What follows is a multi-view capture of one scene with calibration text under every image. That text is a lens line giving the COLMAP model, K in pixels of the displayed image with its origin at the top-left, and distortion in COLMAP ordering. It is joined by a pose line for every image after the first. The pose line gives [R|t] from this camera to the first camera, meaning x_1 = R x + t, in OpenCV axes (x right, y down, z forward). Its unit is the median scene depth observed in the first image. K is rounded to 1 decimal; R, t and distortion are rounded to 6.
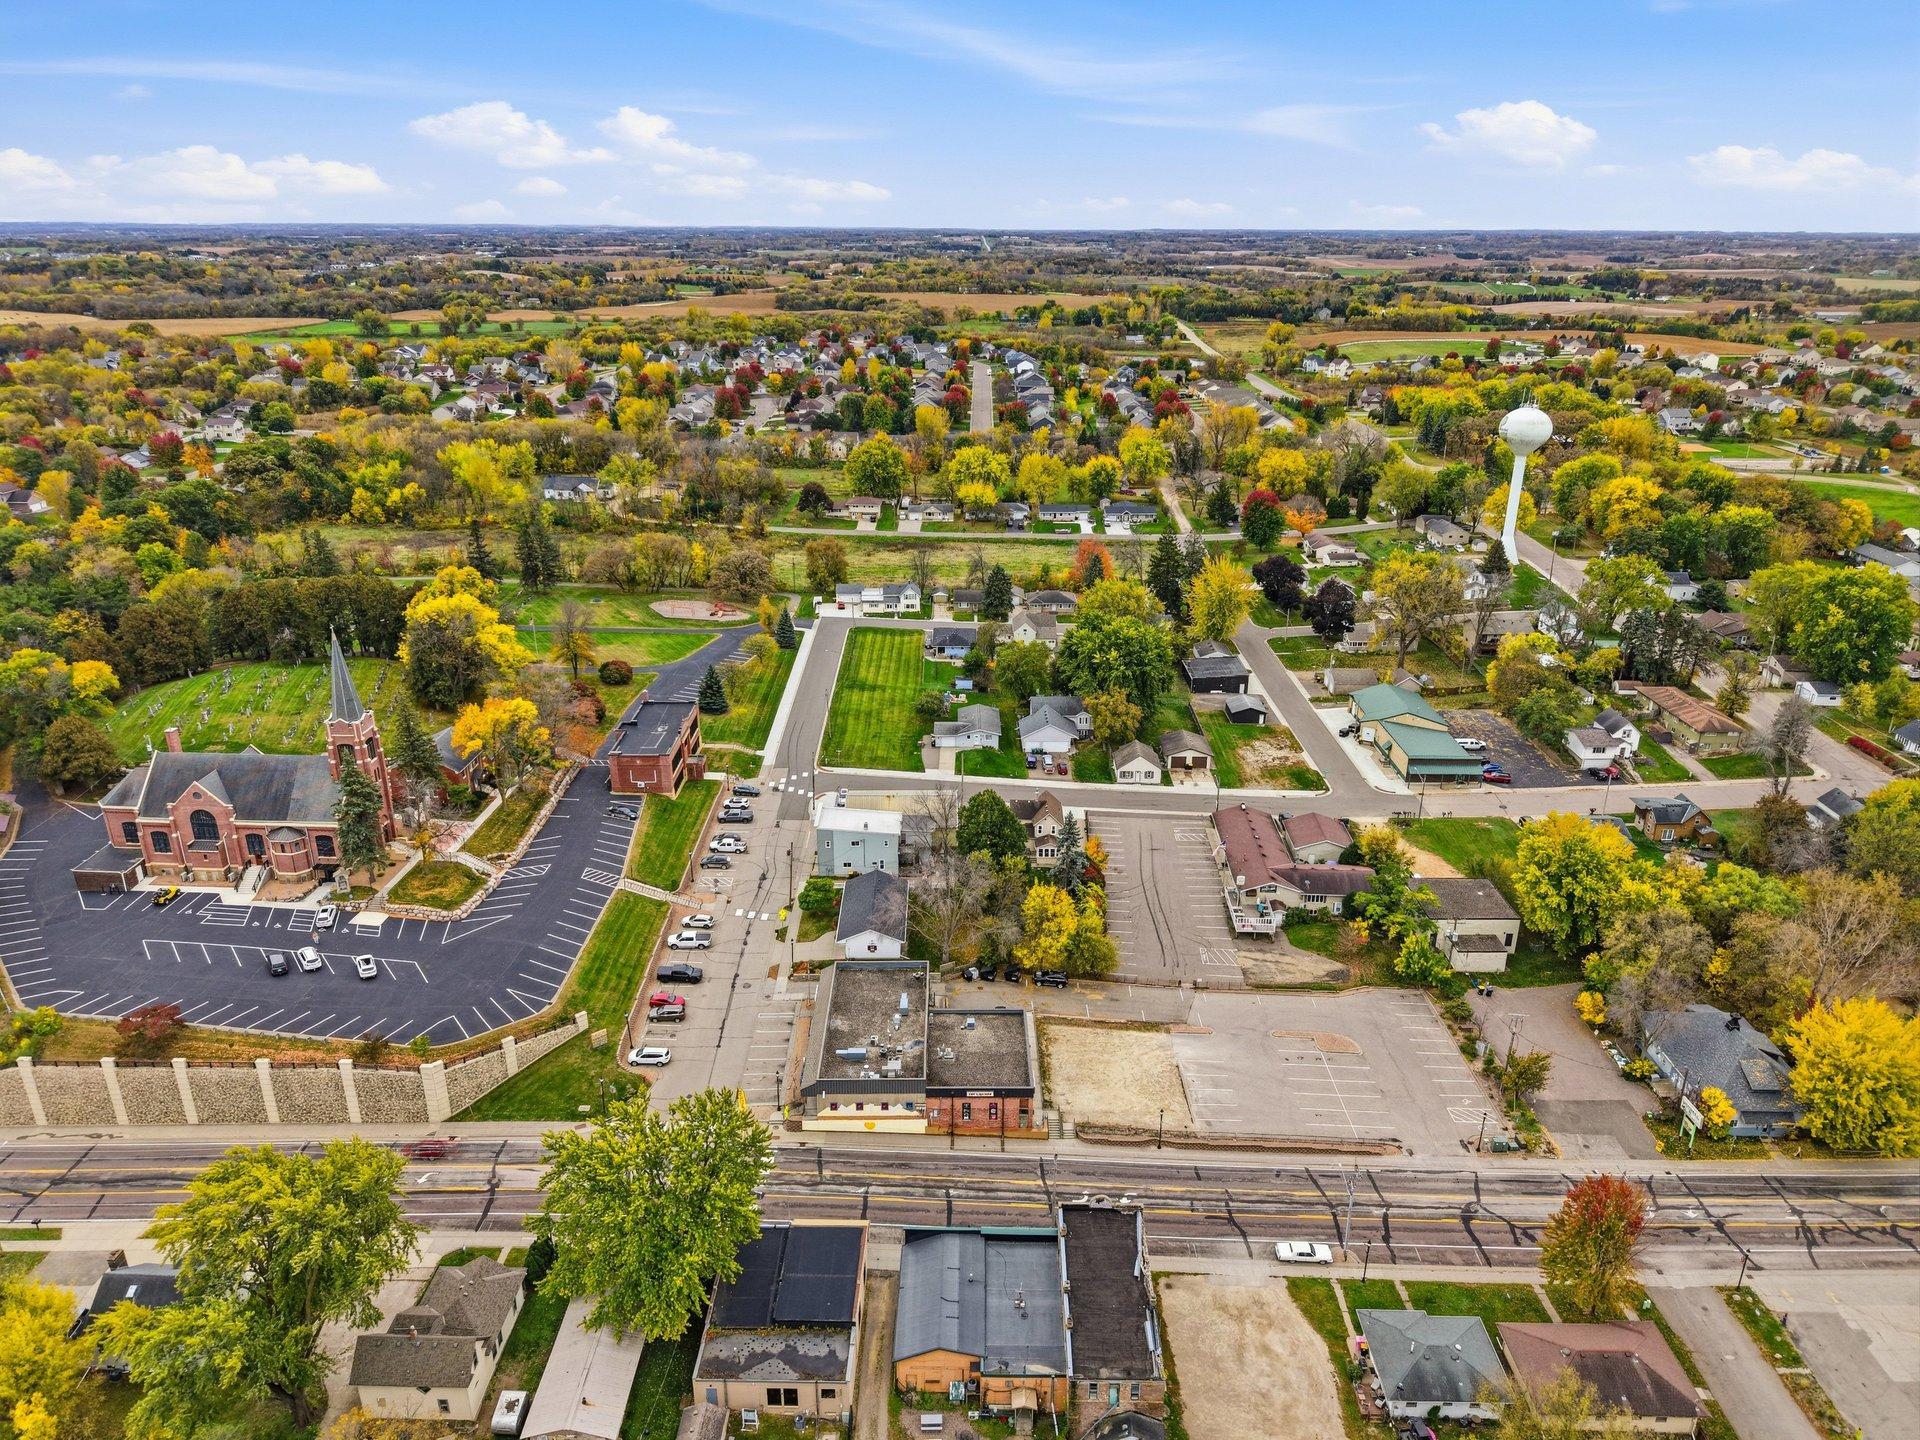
lens RADIAL K [[1271.8, 0, 960.0], [0, 1271.8, 720.0], [0, 0, 1]] dist [0.049576, -0.055373]
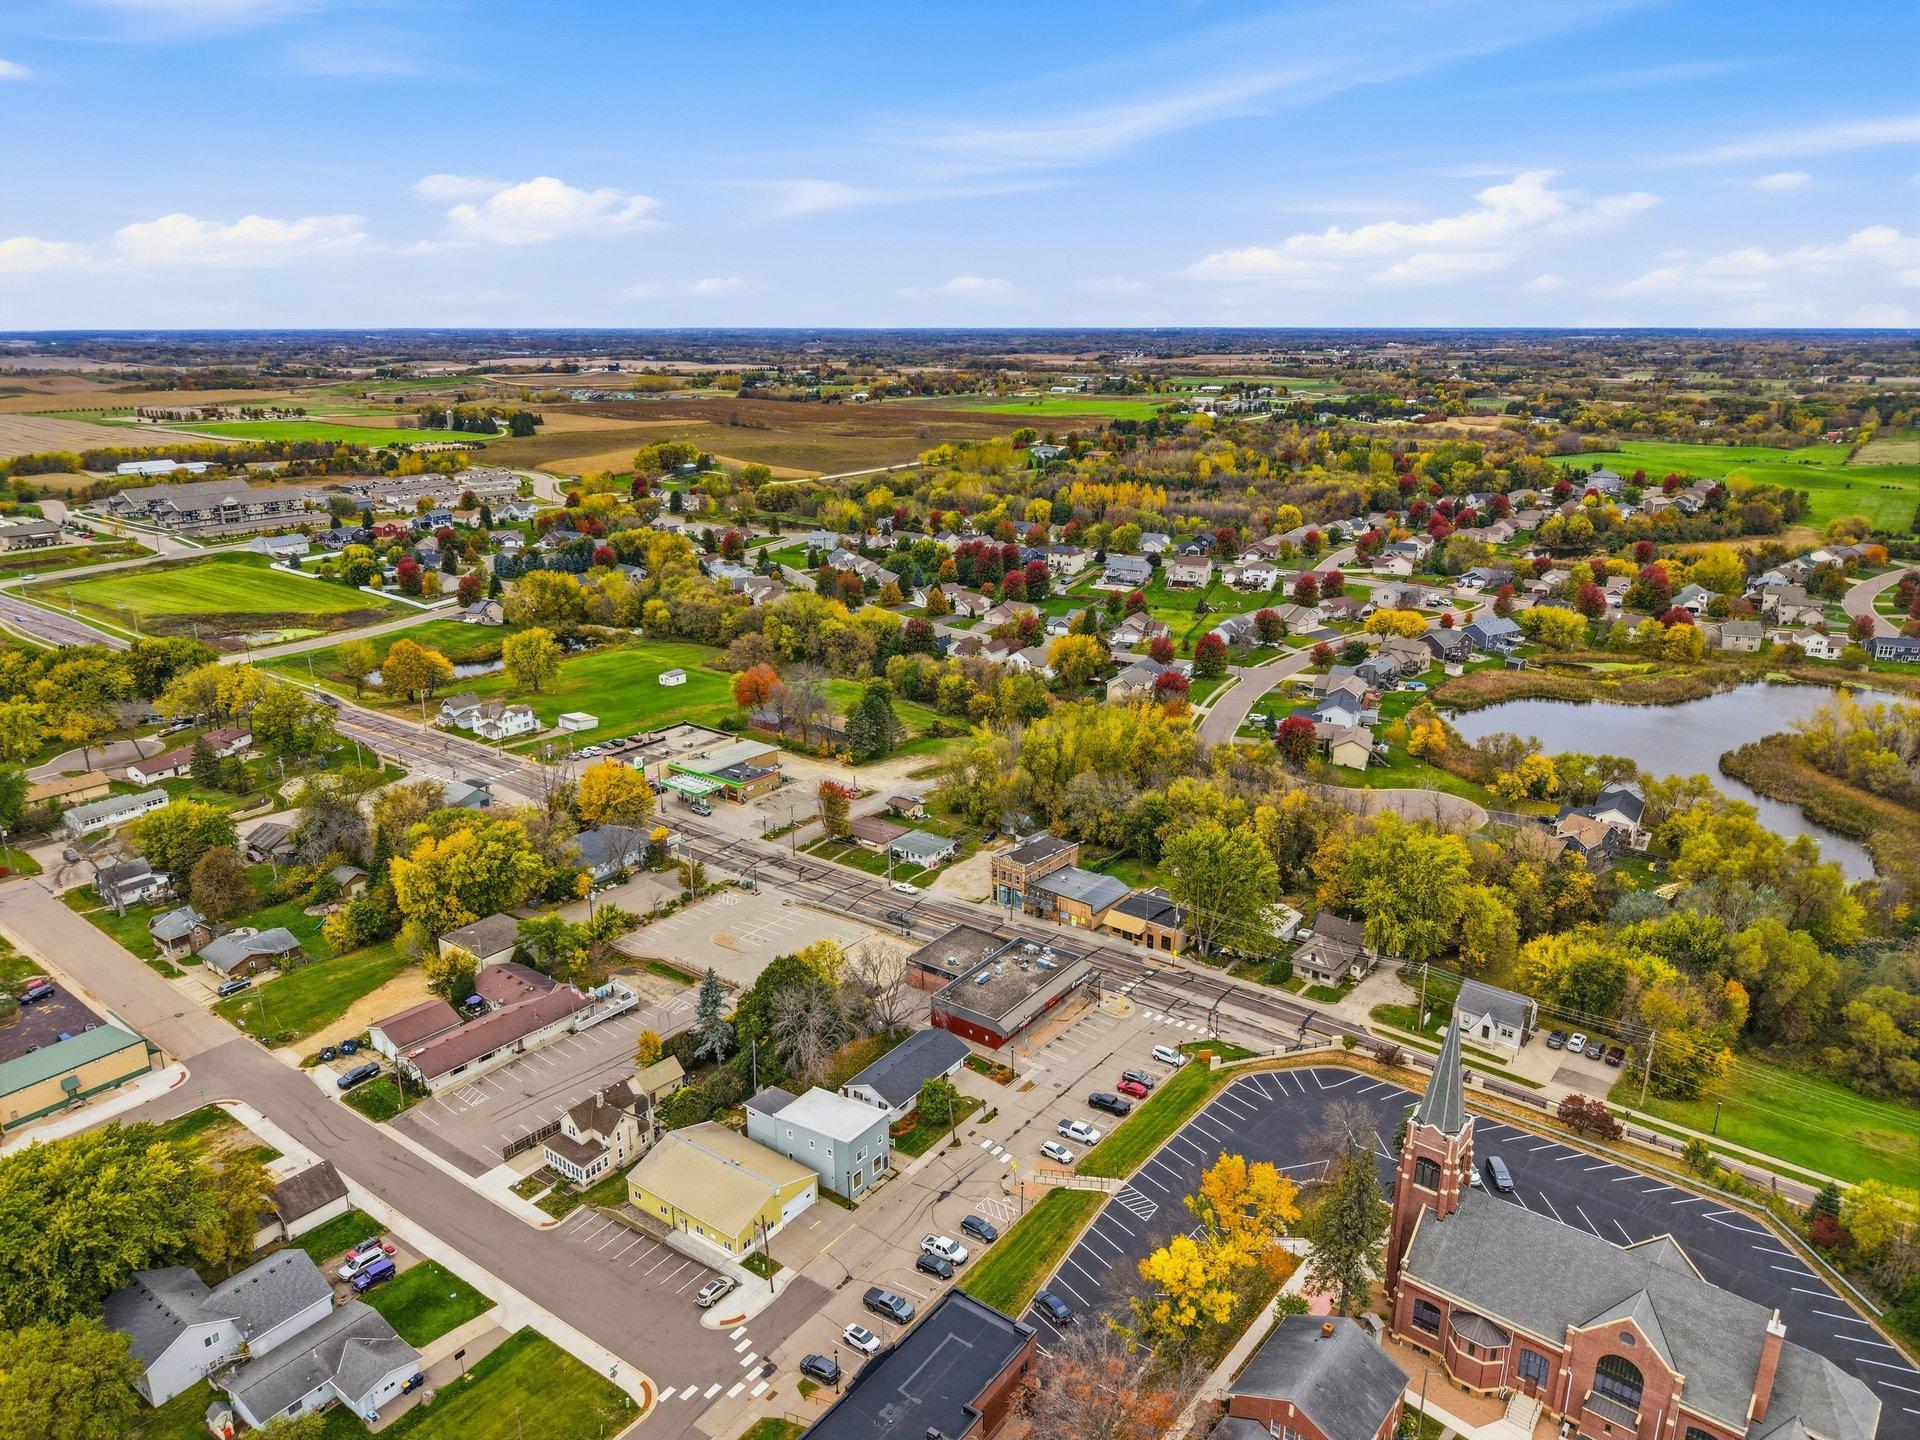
lens RADIAL K [[1285.8, 0, 960.0], [0, 1285.8, 720.0], [0, 0, 1]] dist [0.057799, -0.065579]
pose [[-0.800522, -0.178626, 0.572065, -0.492339], [0.216845, 0.803541, 0.554347, -0.481875], [-0.558698, 0.567816, -0.604518, 1.132823]]
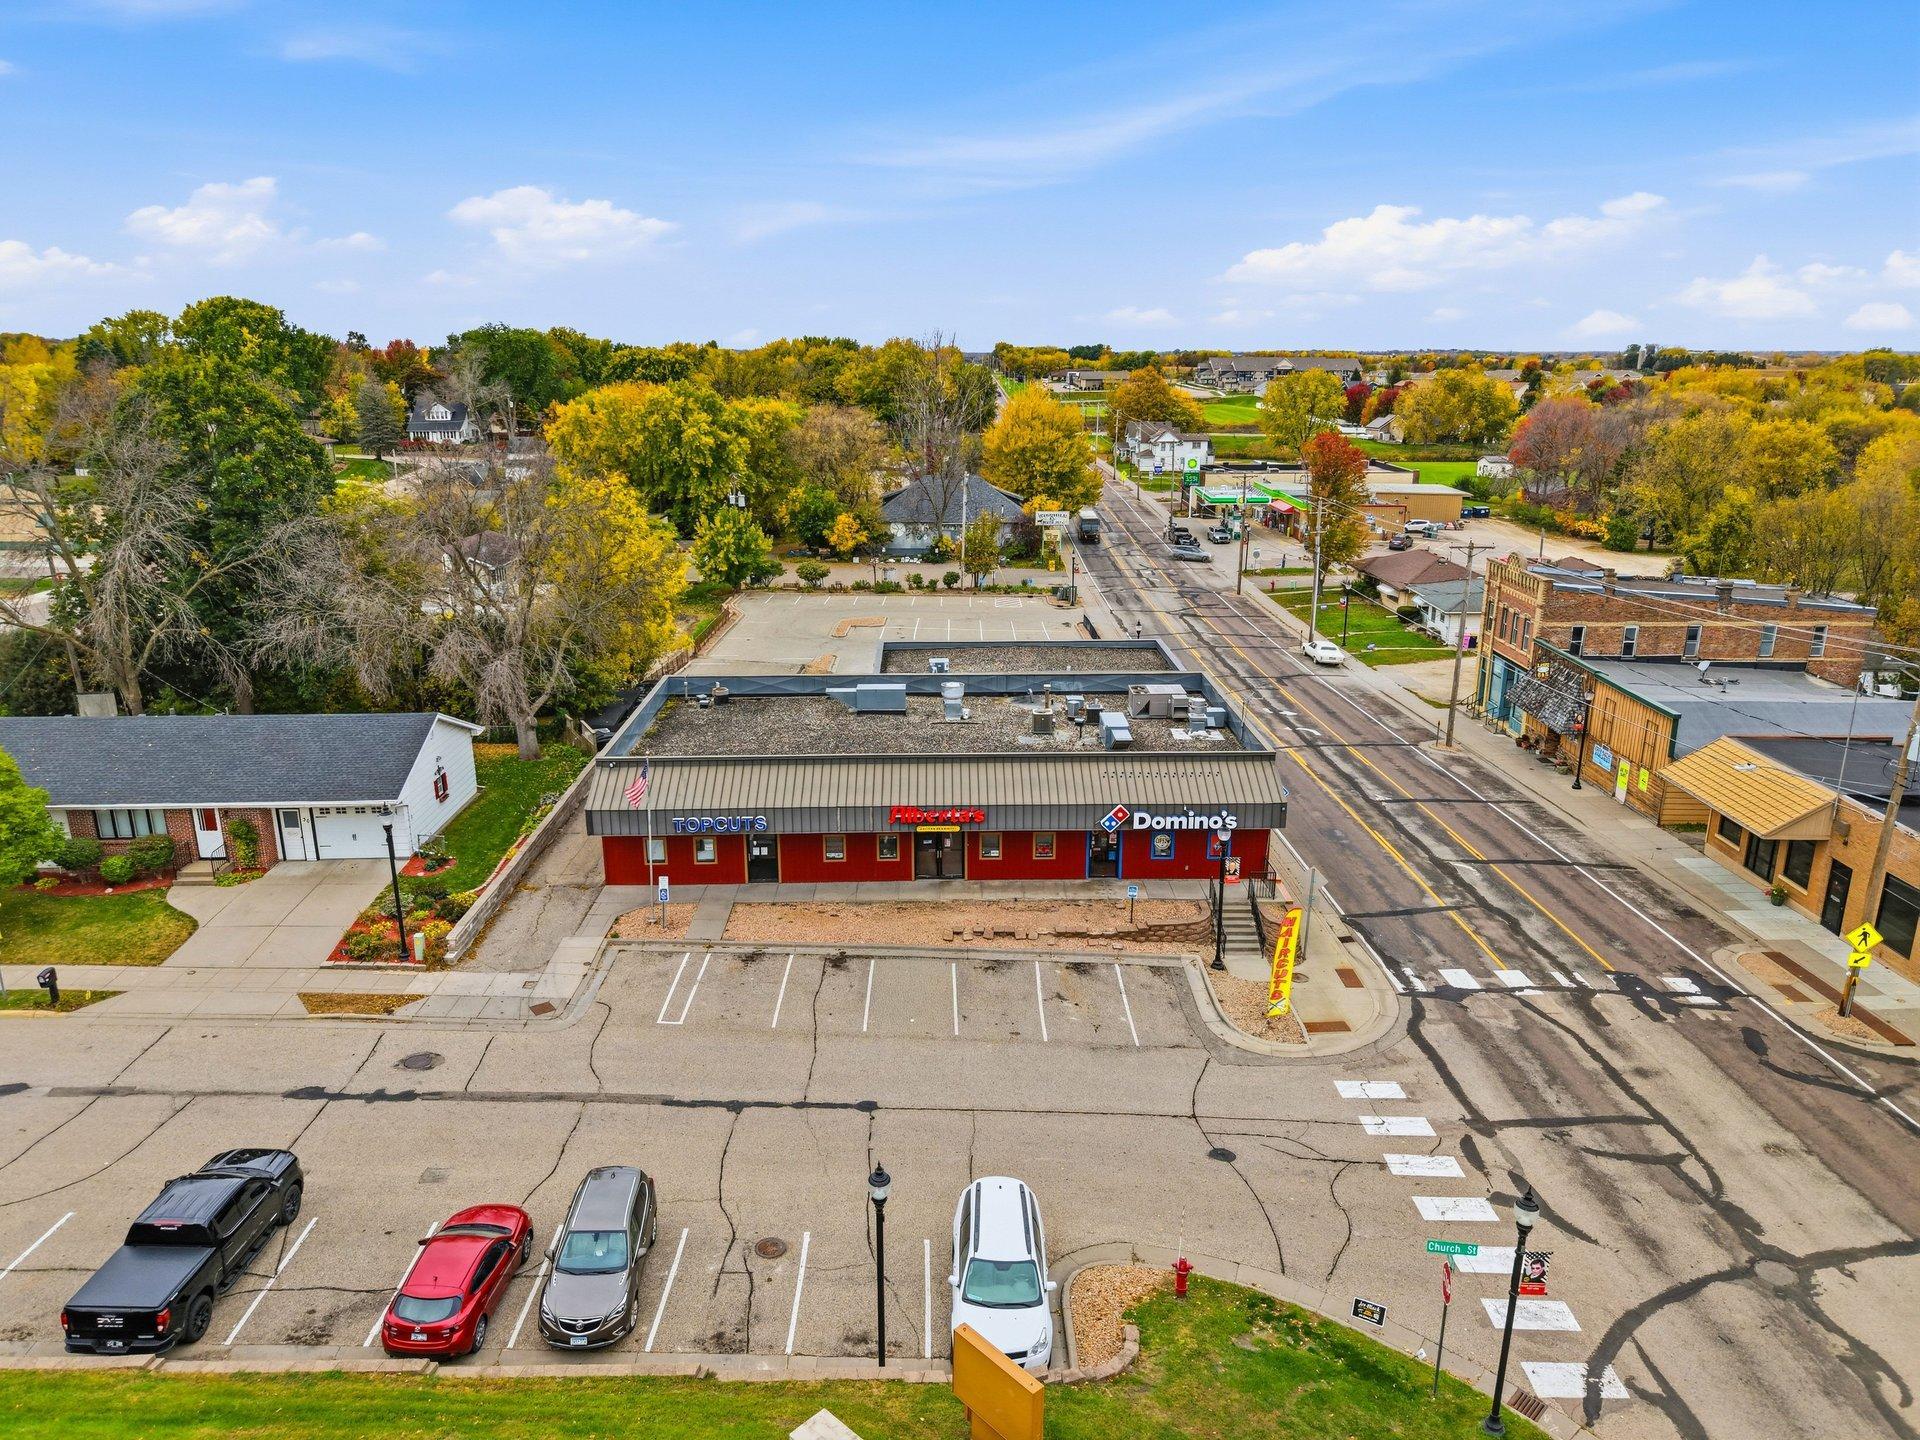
lens RADIAL K [[1283.1, 0, 960.0], [0, 1283.1, 720.0], [0, 0, 1]] dist [0.028375, -0.037528]
pose [[-0.019430, -0.271080, 0.962361, -0.265275], [0.362990, 0.894952, 0.259421, 0.101159], [-0.931591, 0.354367, 0.081011, 0.657176]]
